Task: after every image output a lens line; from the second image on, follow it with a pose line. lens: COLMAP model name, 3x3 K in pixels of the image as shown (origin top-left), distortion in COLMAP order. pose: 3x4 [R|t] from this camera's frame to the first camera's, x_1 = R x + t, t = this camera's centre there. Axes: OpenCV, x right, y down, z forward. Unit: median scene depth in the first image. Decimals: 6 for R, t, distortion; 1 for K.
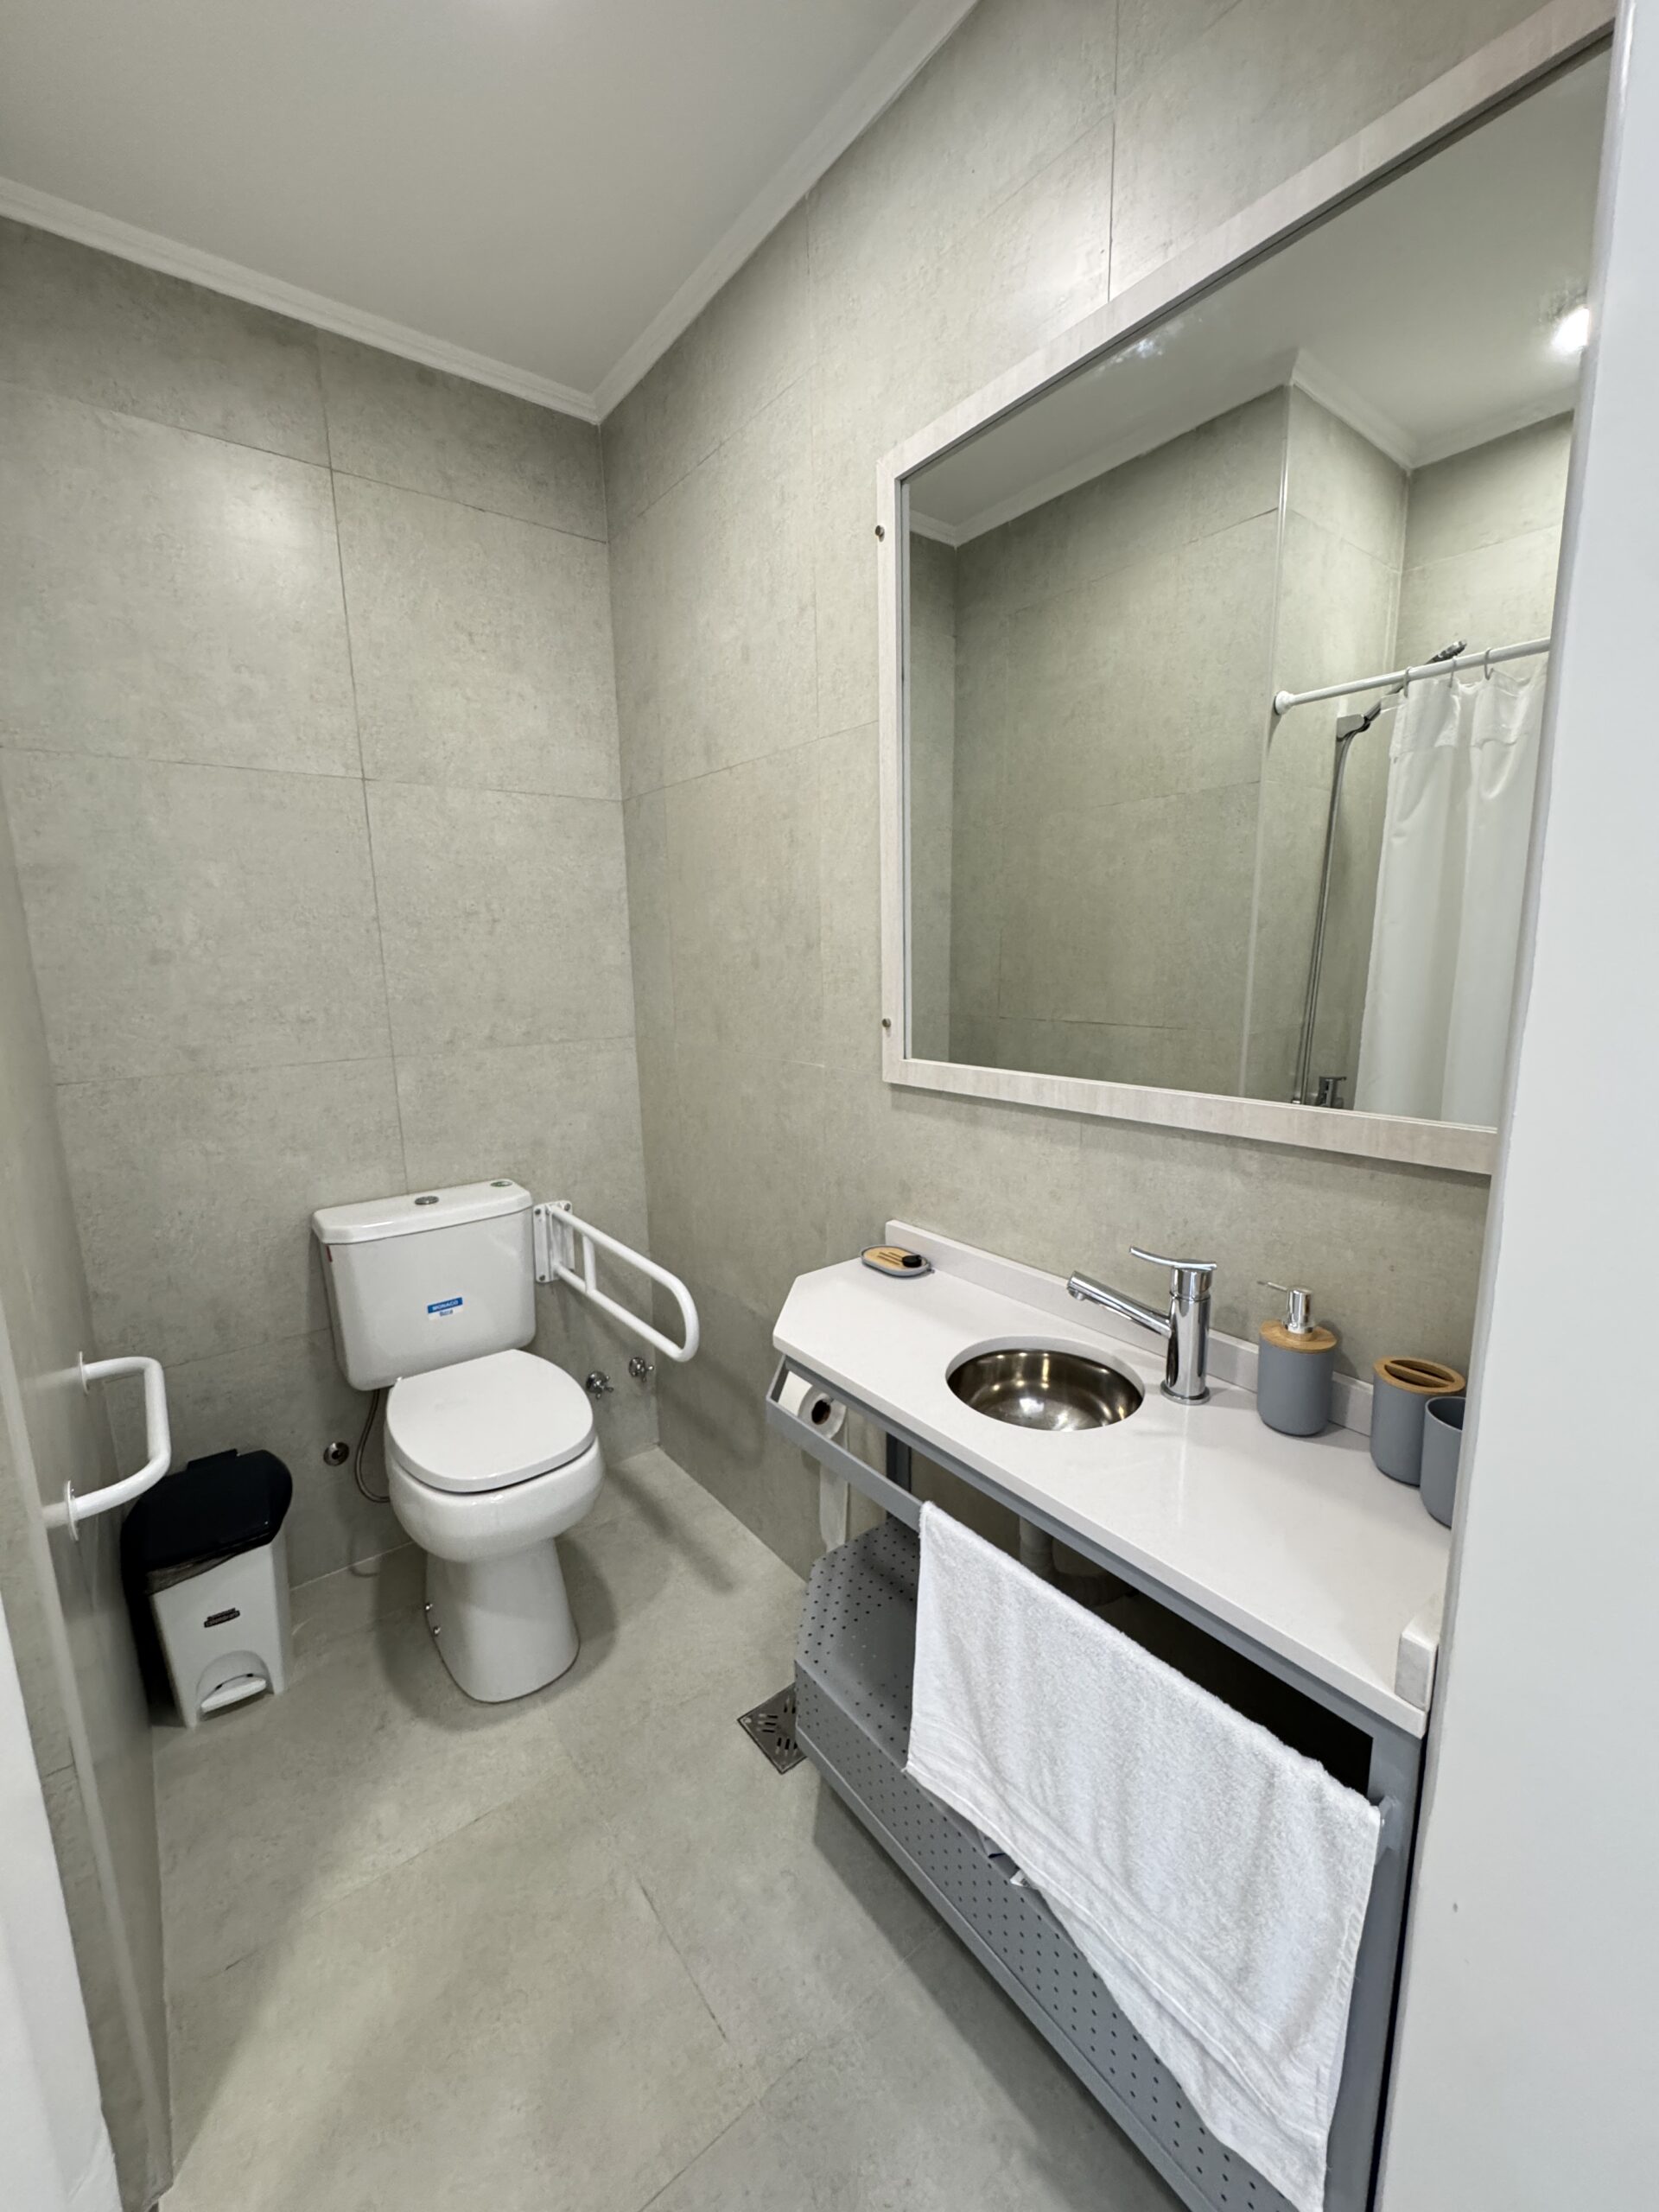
lens RADIAL K [[888.3, 0, 832.6], [0, 888.3, 1106.4], [0, 0, 1]] dist [-0.001561, 0.000313]
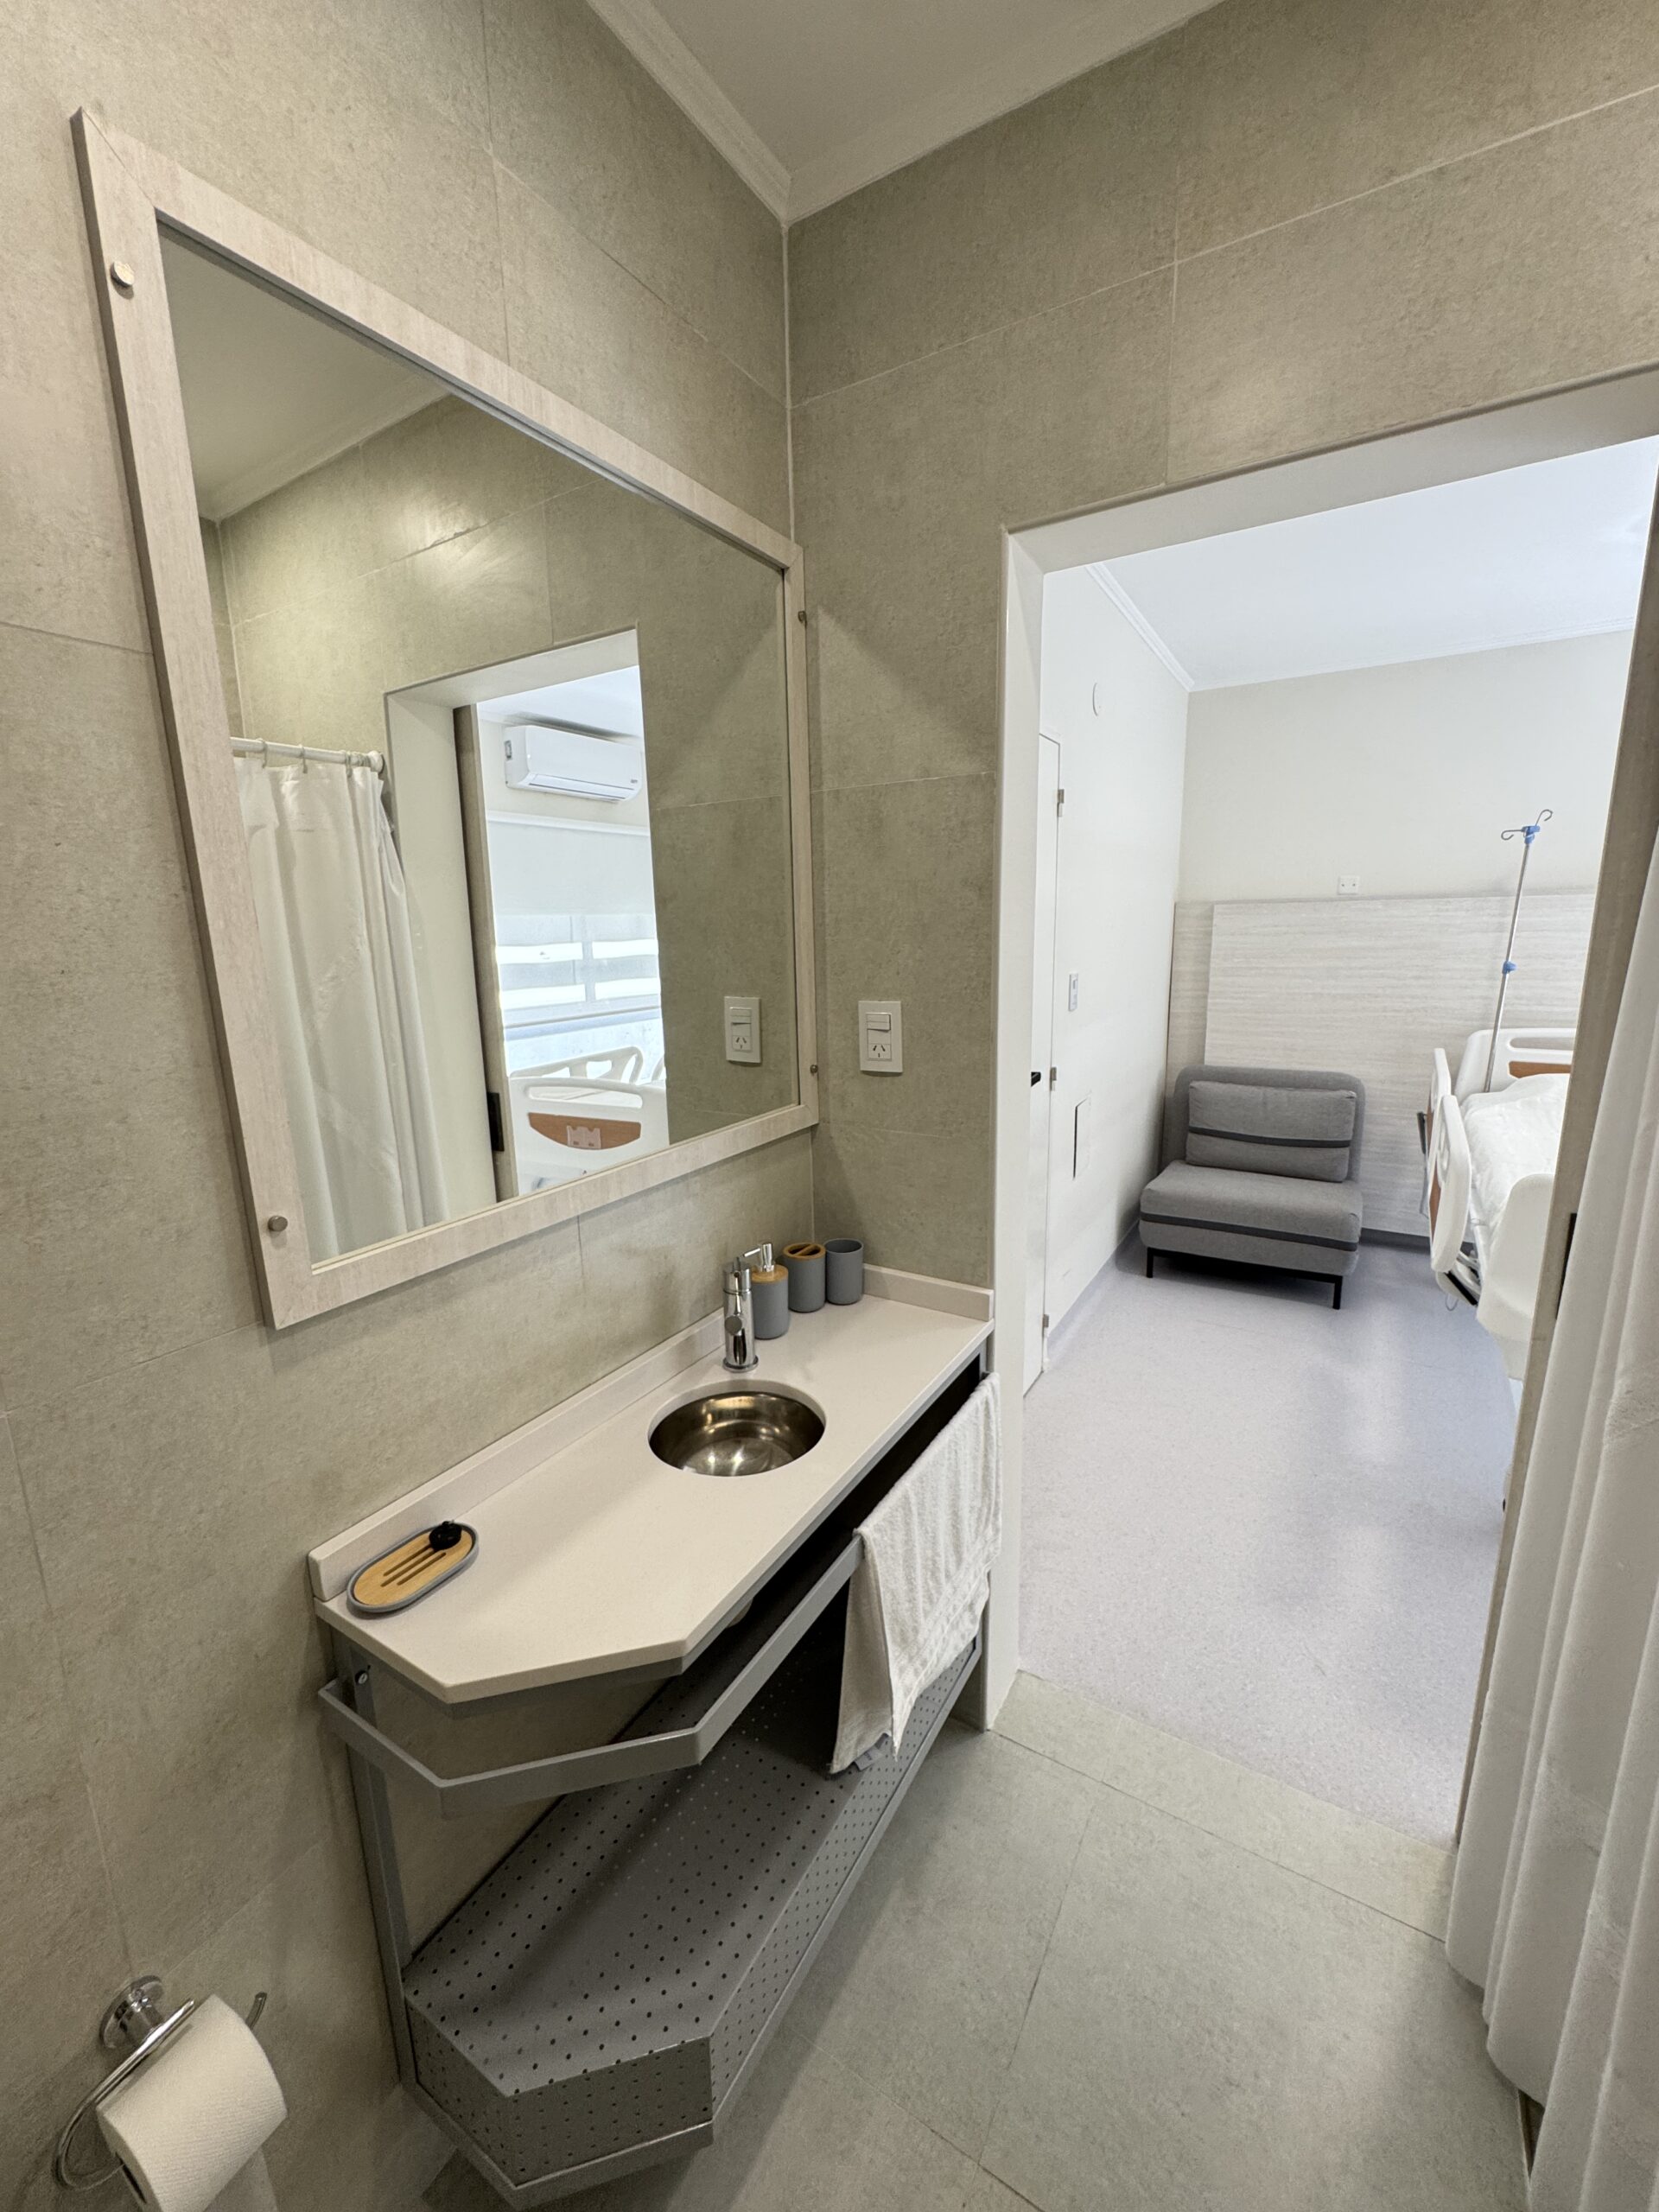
lens RADIAL K [[888.3, 0, 832.6], [0, 888.3, 1106.4], [0, 0, 1]] dist [-0.001561, 0.000313]
pose [[-0.350991, -0.161671, 0.922316, -0.653624], [0.194472, 0.950919, 0.240692, -0.267741], [-0.915962, 0.263846, -0.302324, 0.968191]]
